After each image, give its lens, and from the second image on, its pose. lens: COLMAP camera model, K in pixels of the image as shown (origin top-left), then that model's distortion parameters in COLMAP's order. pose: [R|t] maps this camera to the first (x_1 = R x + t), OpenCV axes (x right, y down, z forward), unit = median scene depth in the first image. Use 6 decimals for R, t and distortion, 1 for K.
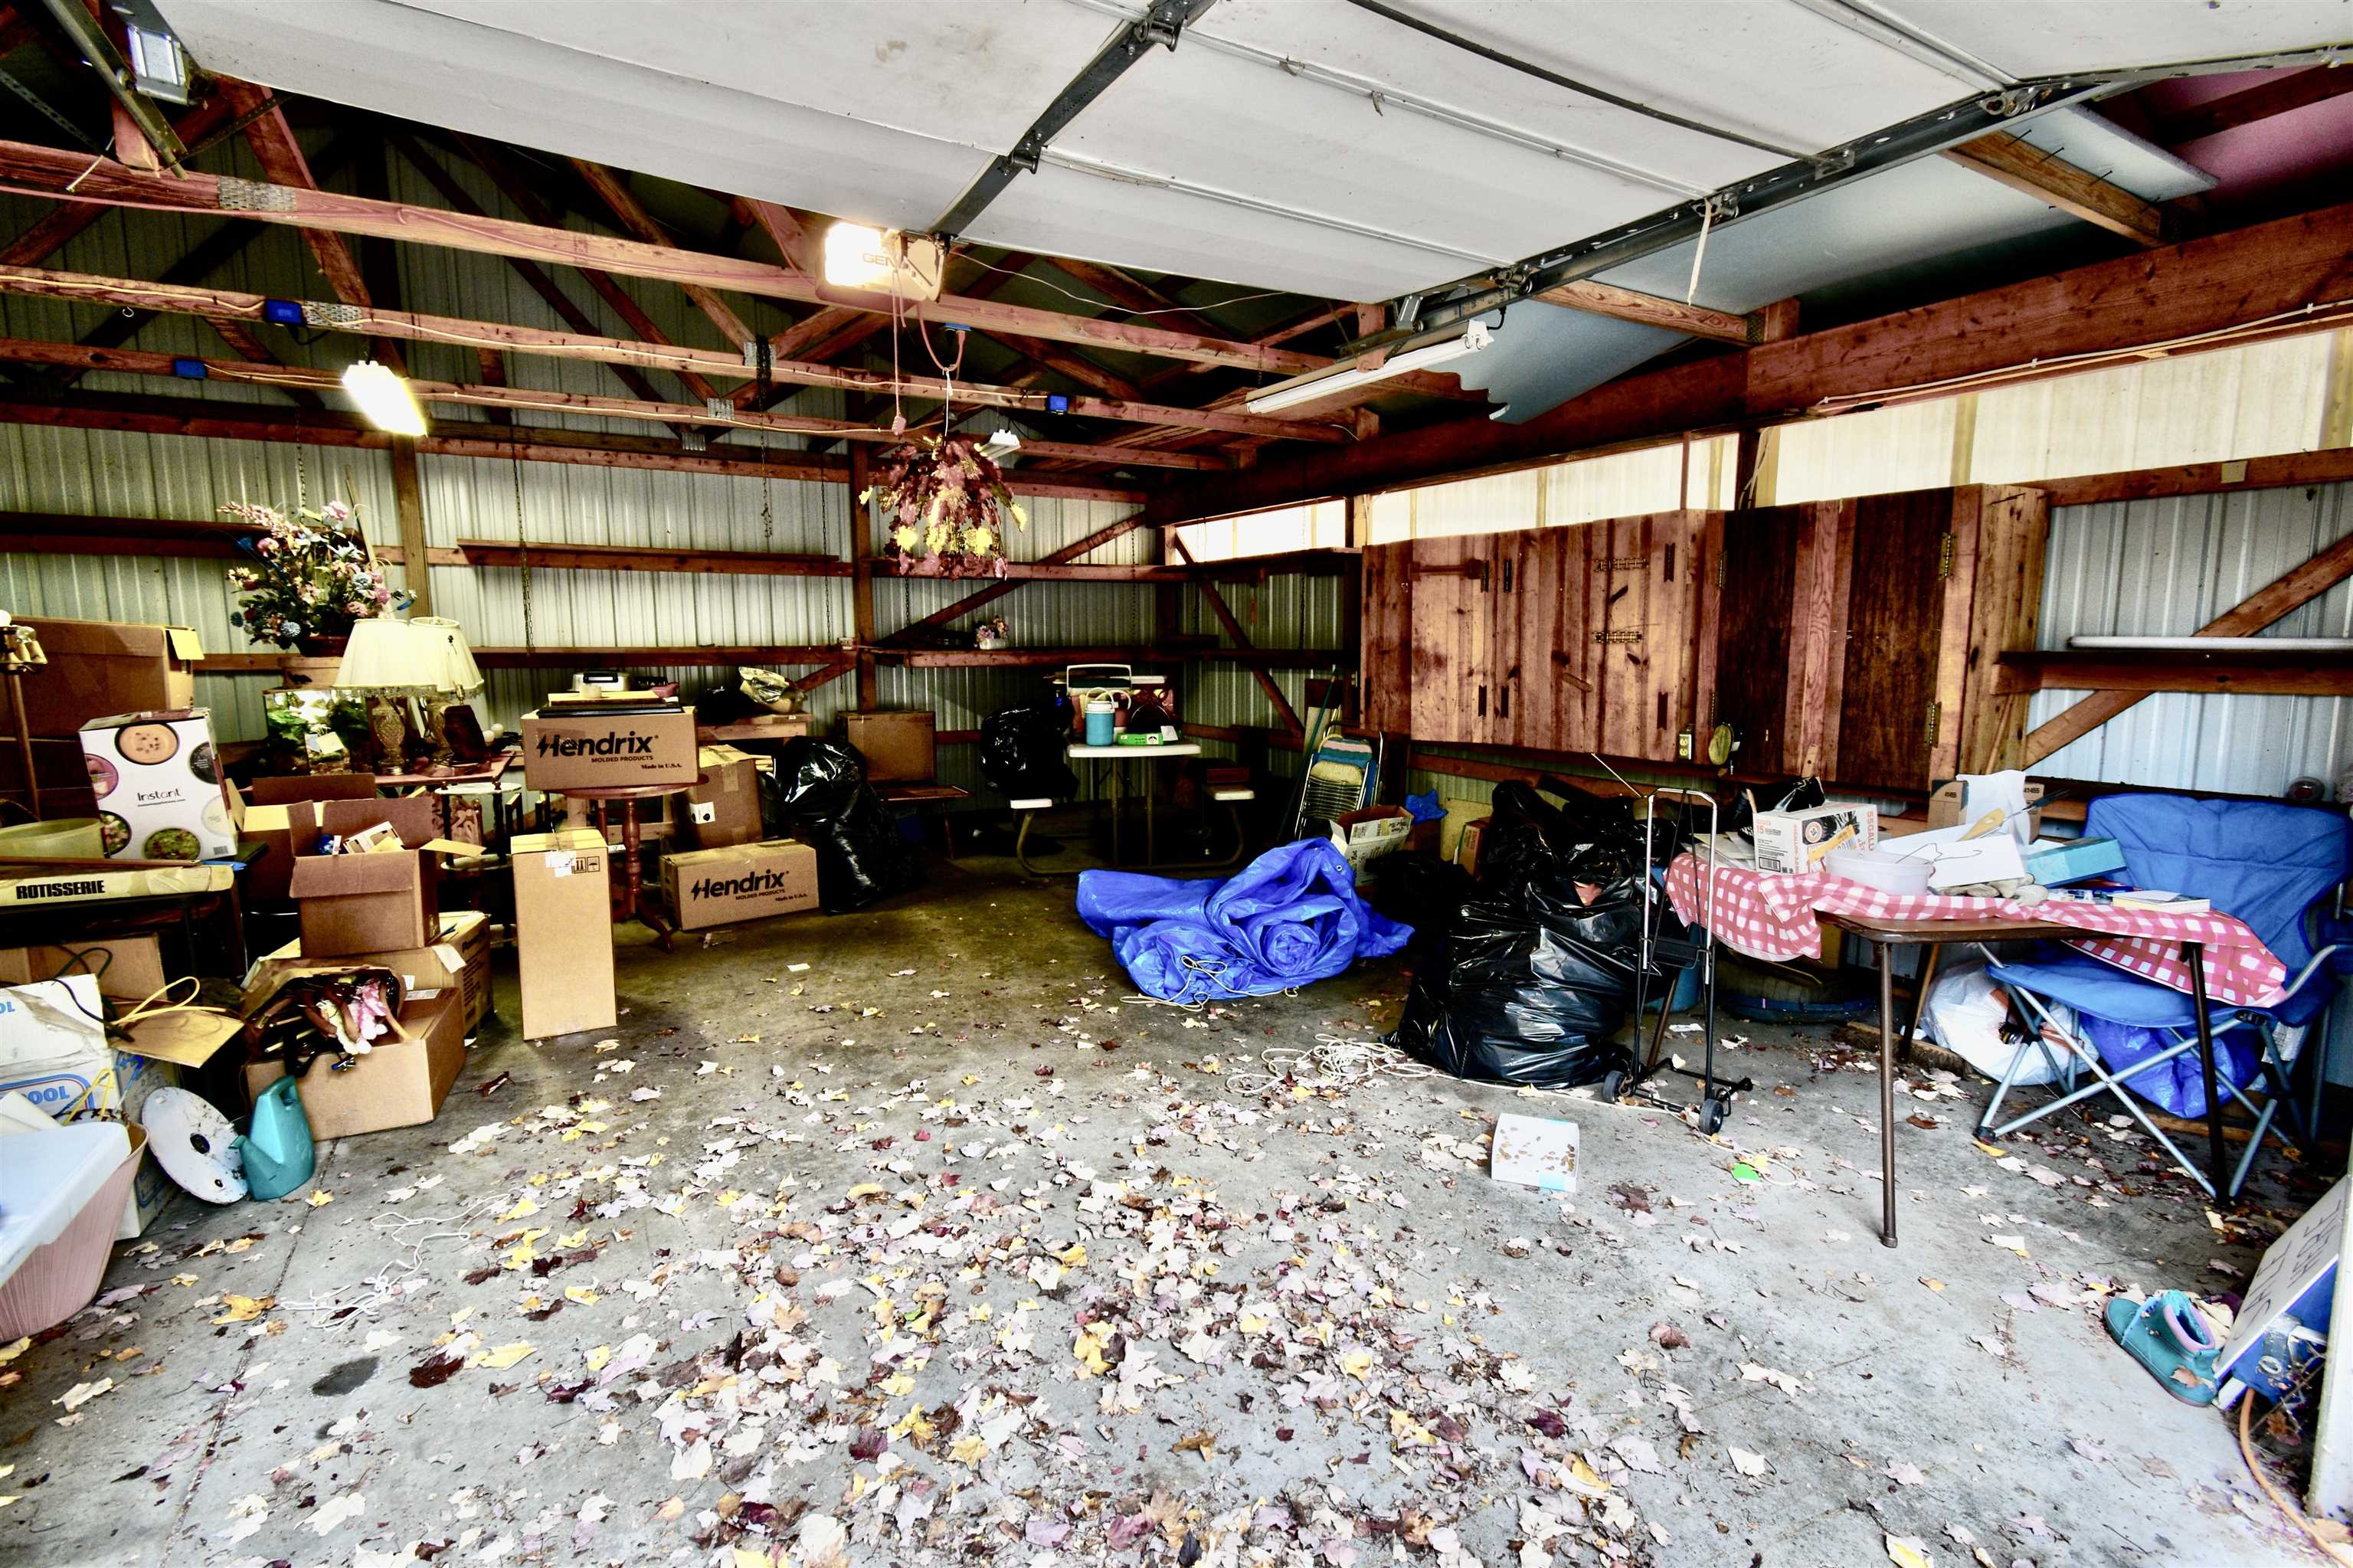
lens RADIAL K [[1069.6, 0, 1175.8], [0, 1069.6, 775.7], [0, 0, 1]] dist [-0.000186, 0.000540]
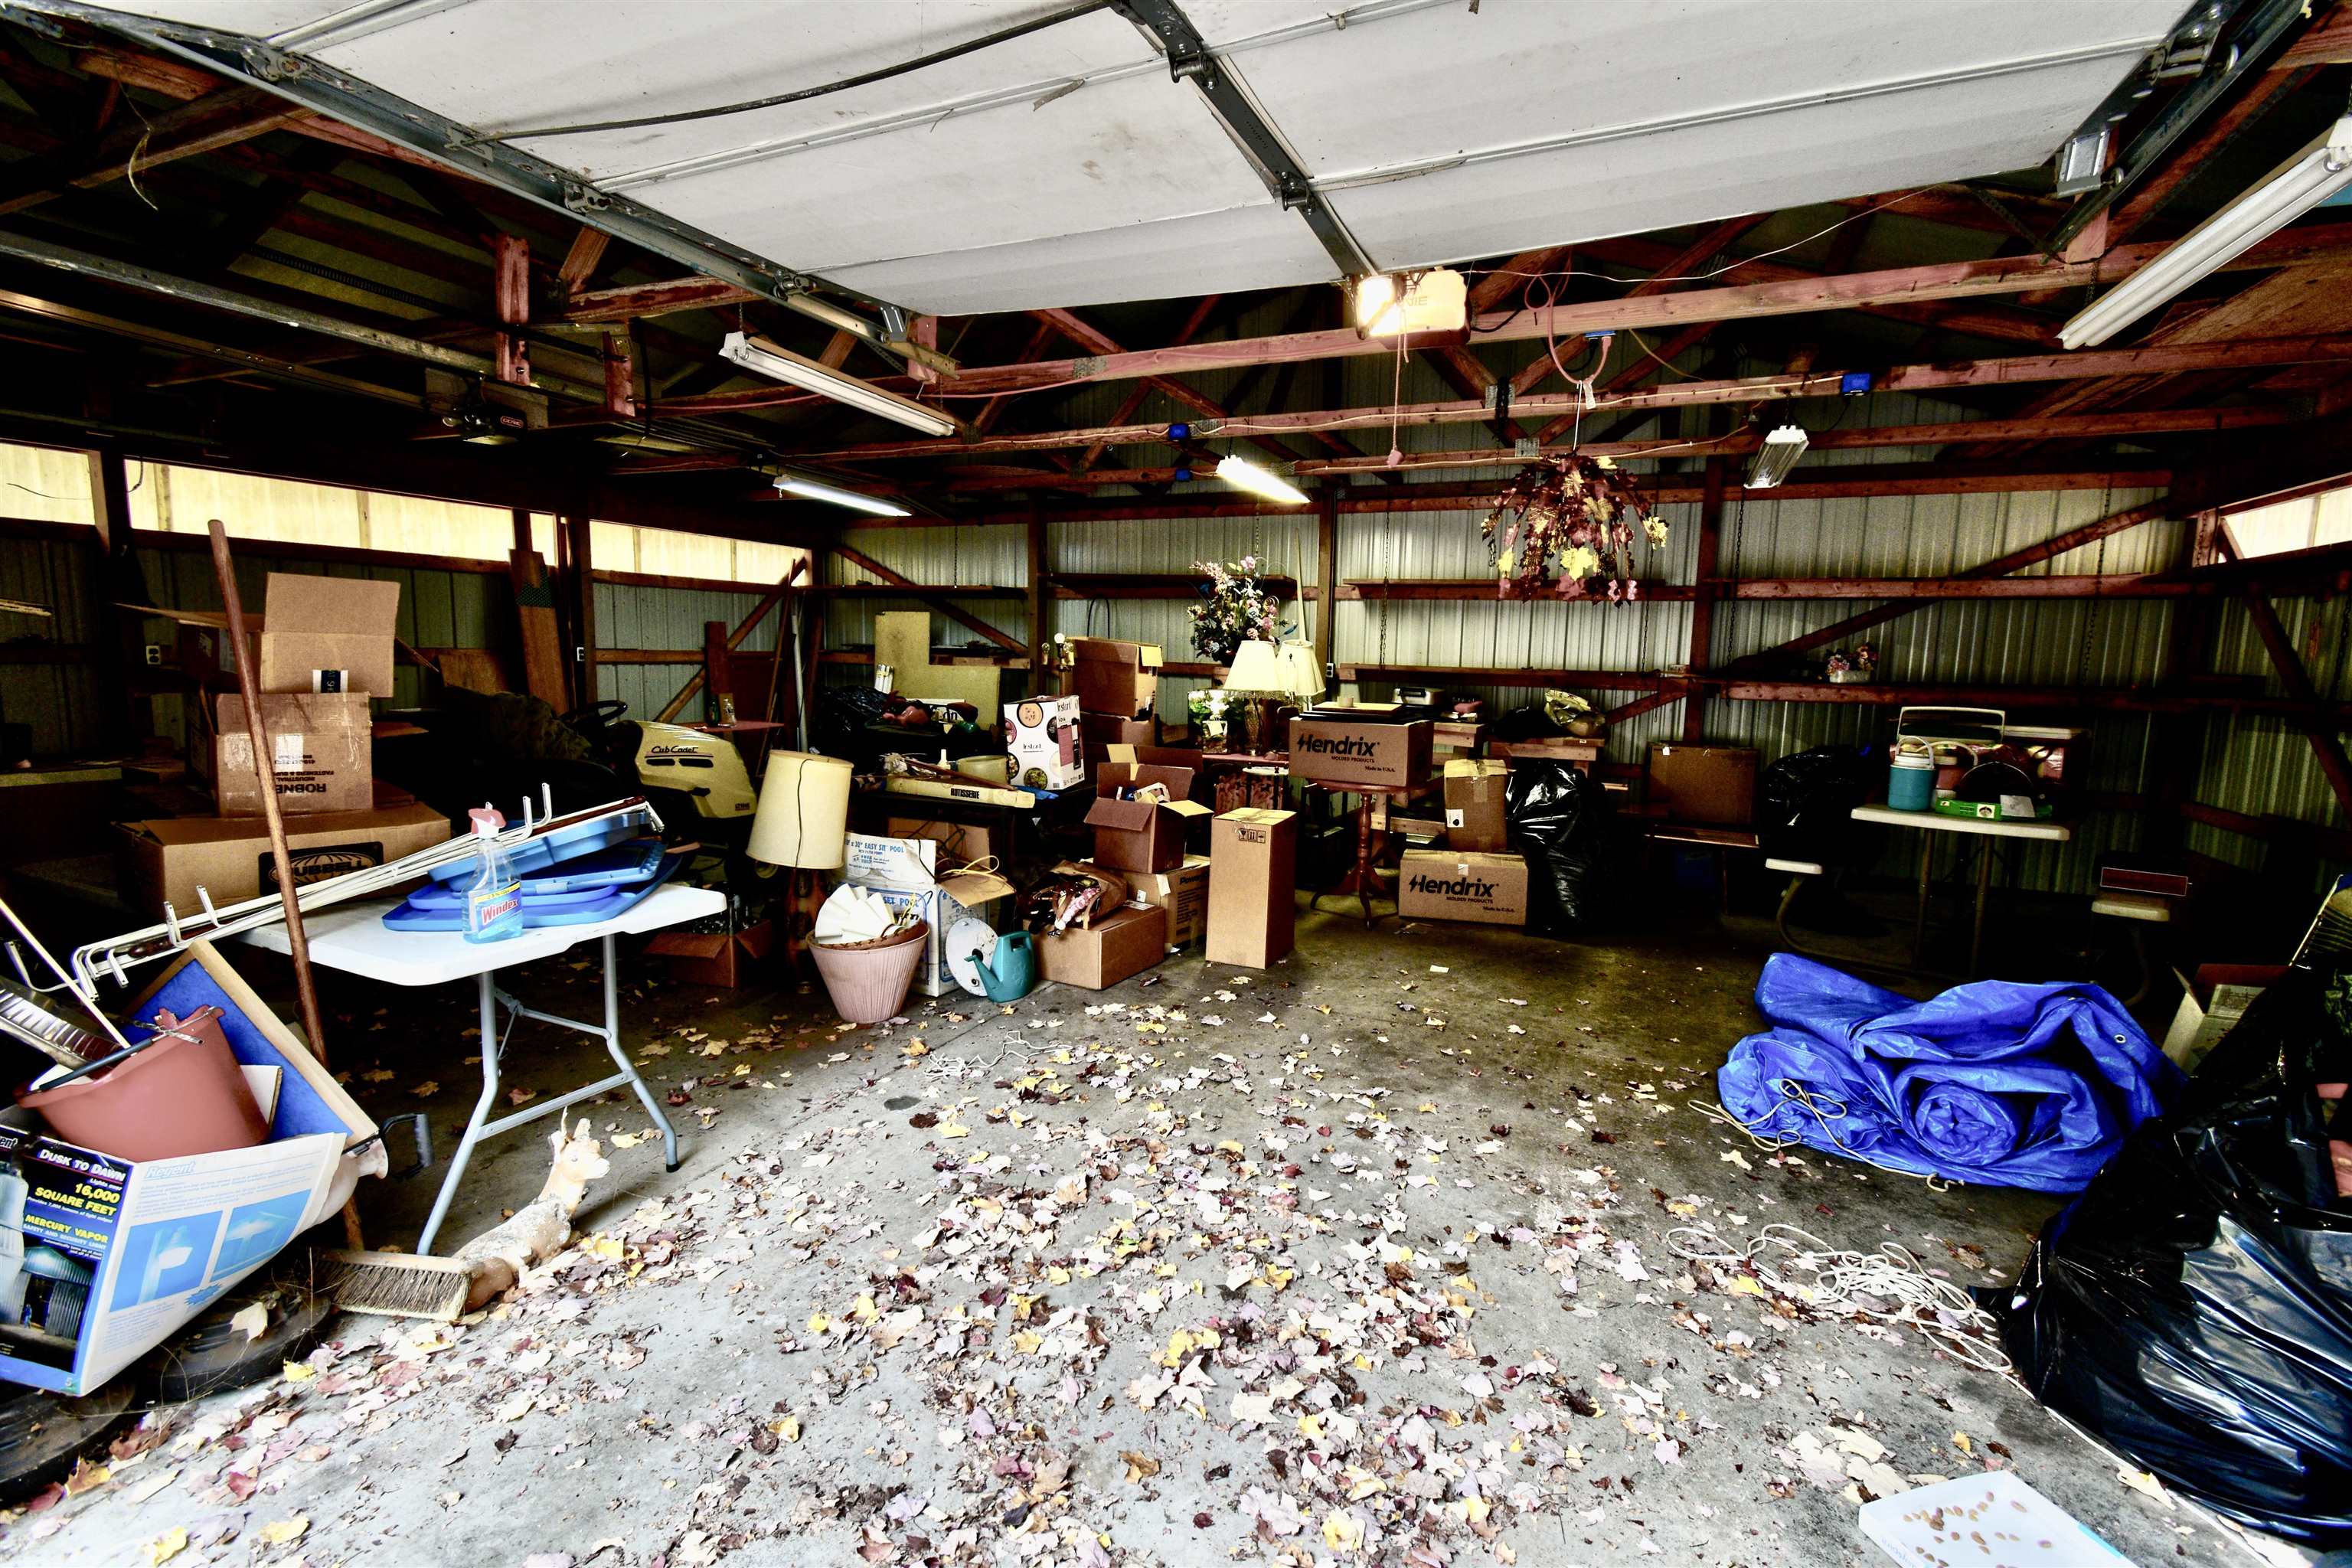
lens RADIAL K [[1033.7, 0, 1174.3], [0, 1033.7, 779.2], [0, 0, 1]] dist [0.010299, -0.005787]
pose [[0.580610, 0.115248, -0.805984, 0.345147], [-0.128003, 0.990541, 0.049428, -0.029209], [0.804057, 0.074470, 0.589870, 0.187237]]
